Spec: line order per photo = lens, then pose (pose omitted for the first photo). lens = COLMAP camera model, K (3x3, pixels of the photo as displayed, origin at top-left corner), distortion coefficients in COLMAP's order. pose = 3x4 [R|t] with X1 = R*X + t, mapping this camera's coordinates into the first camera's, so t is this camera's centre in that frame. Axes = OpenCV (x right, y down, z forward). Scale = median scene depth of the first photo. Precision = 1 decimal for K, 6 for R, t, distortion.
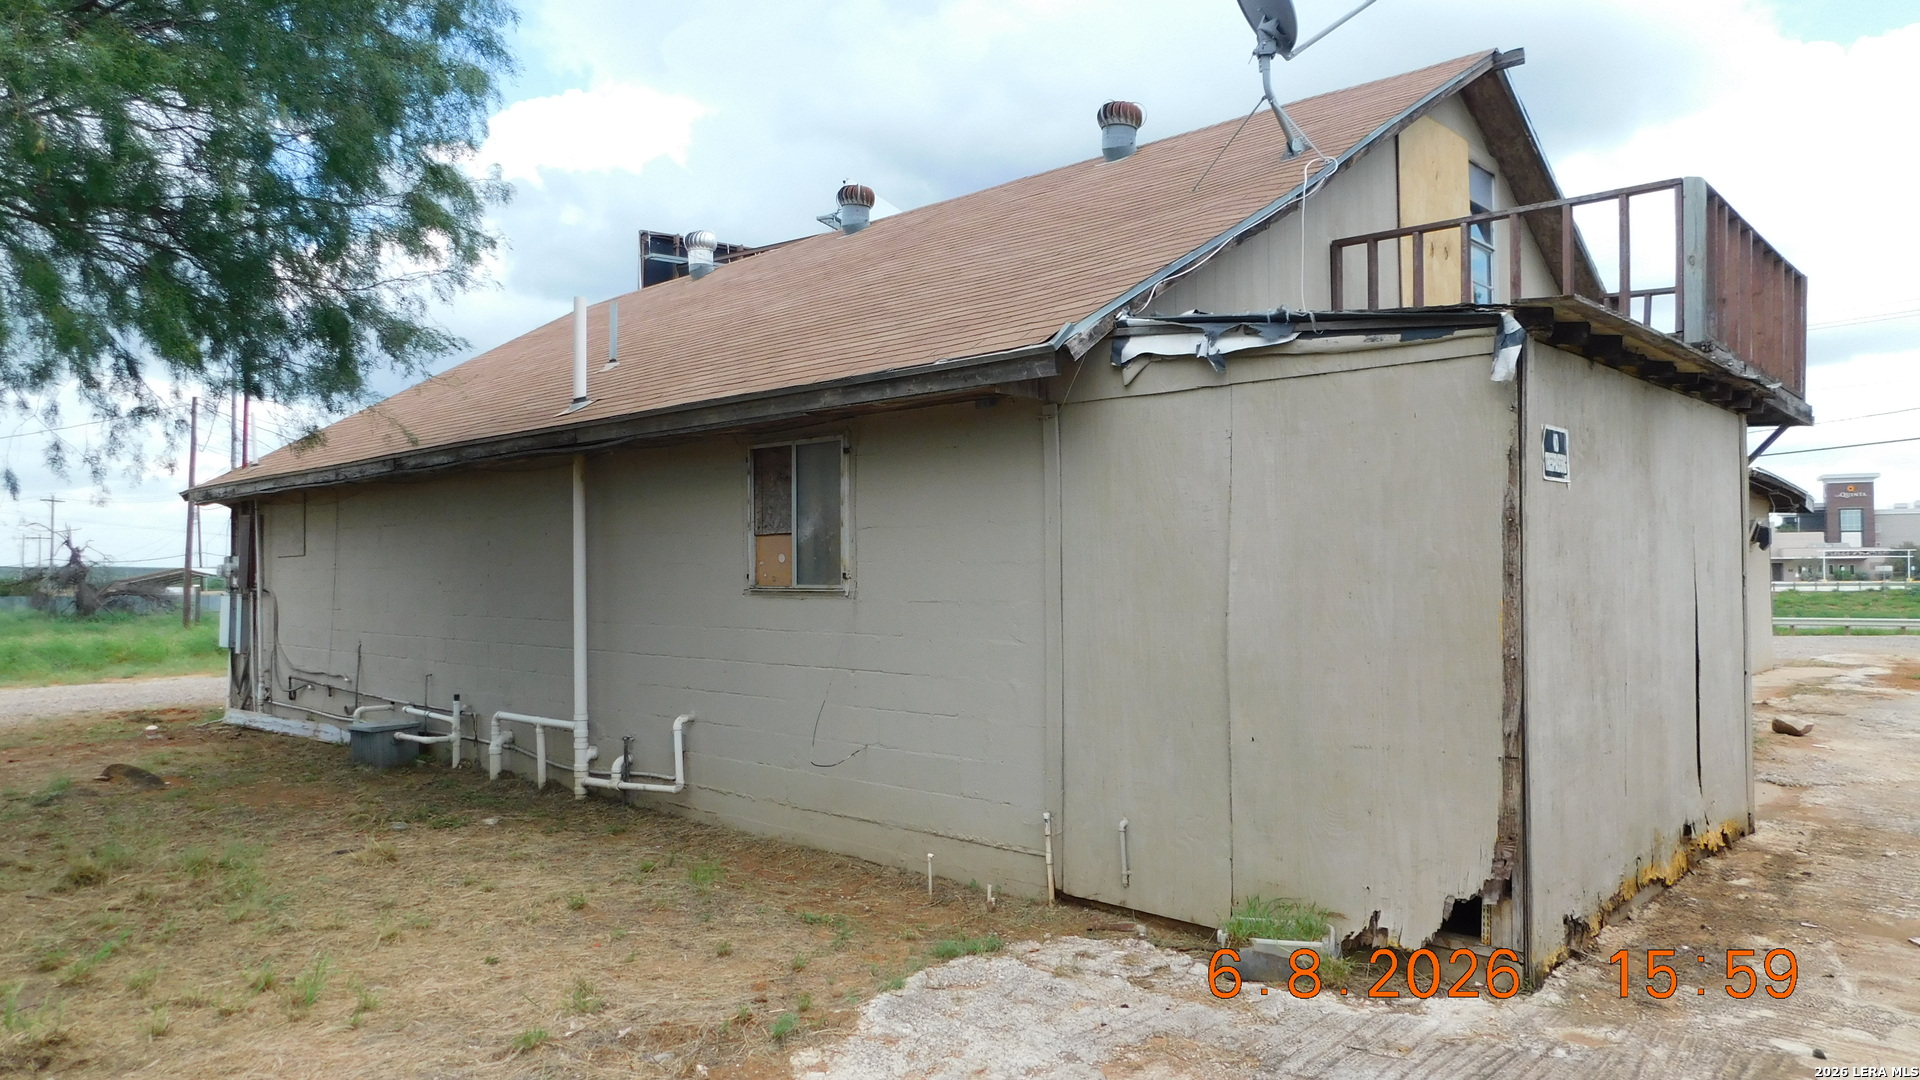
lens RADIAL K [[1270.1, 0, 966.8], [0, 1270.1, 553.2], [0, 0, 1]] dist [-0.003086, -0.001371]
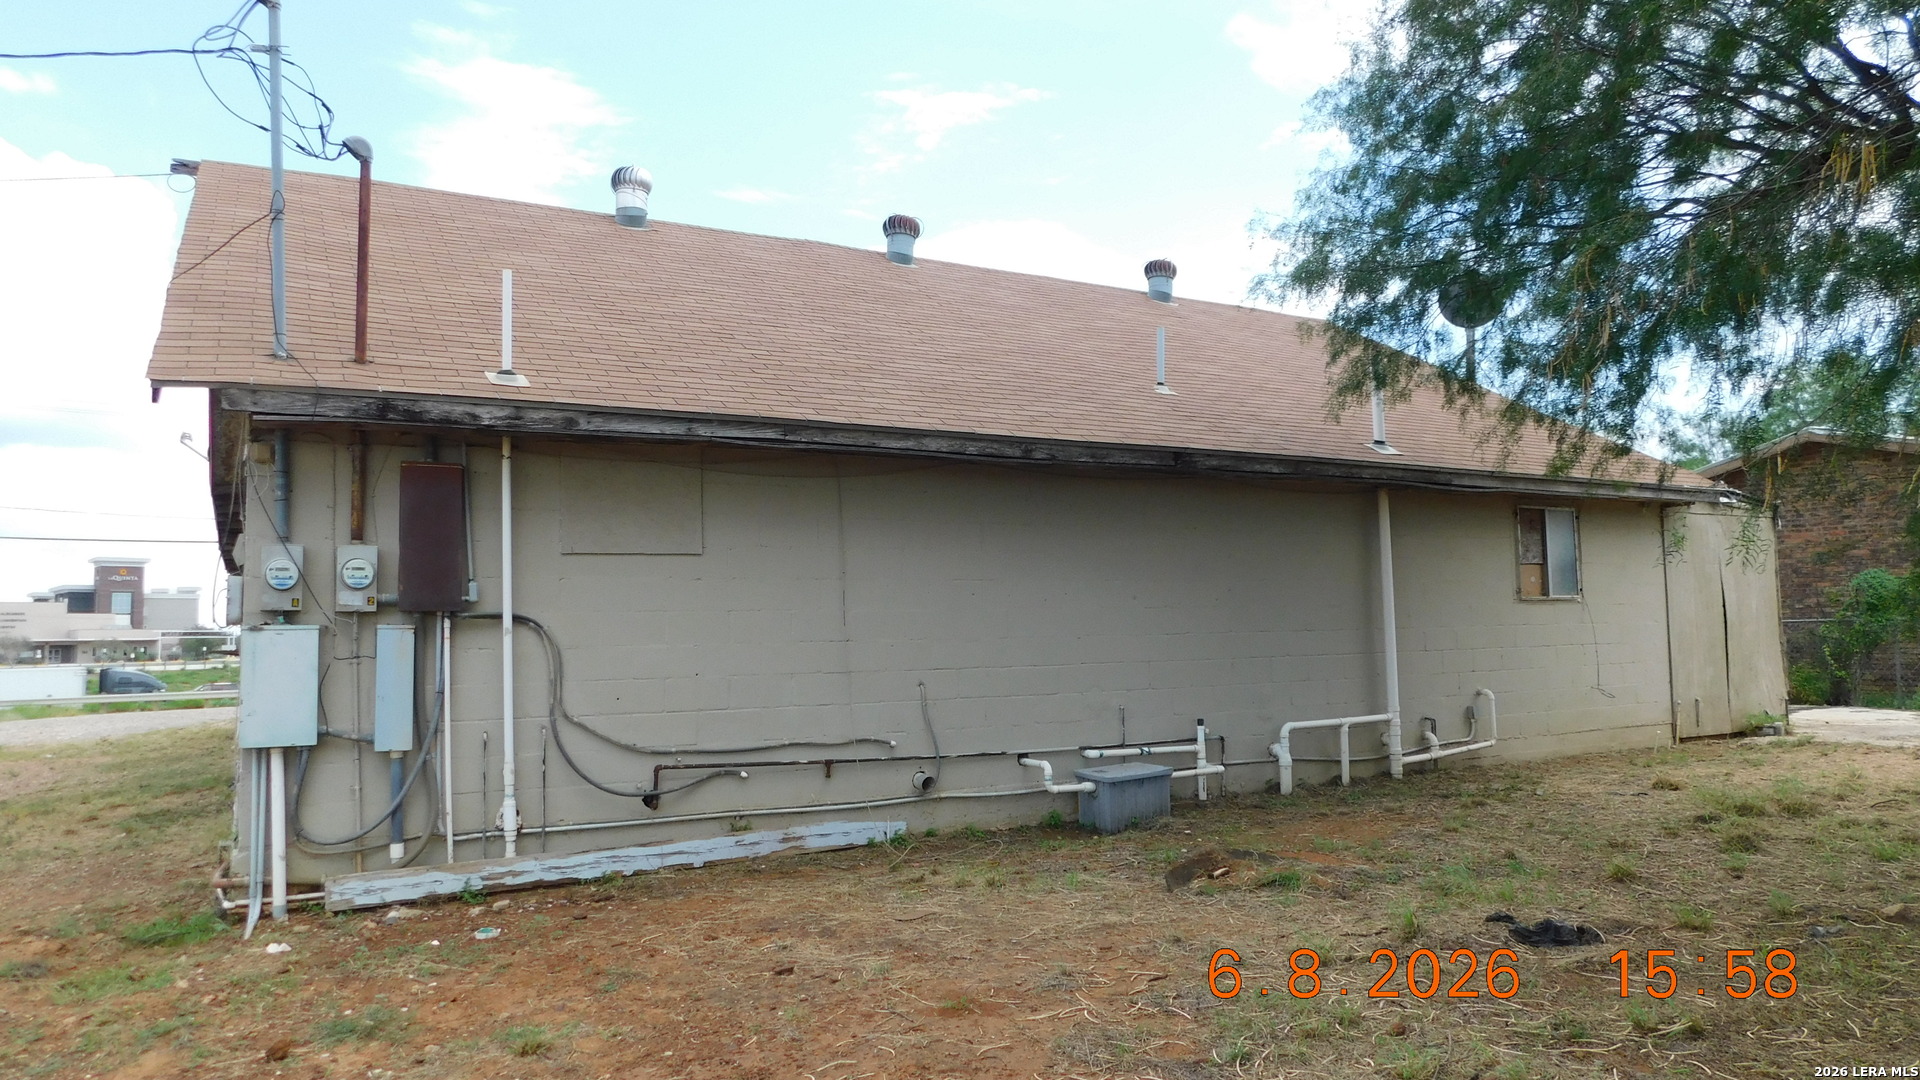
lens RADIAL K [[1270.1, 0, 965.0], [0, 1270.1, 532.0], [0, 0, 1]] dist [-0.003086, -0.001371]
pose [[0.253799, 0.076034, 0.964264, -0.160351], [0.007515, 0.996721, -0.080571, 0.005918], [-0.967228, 0.027695, 0.252395, 0.111549]]
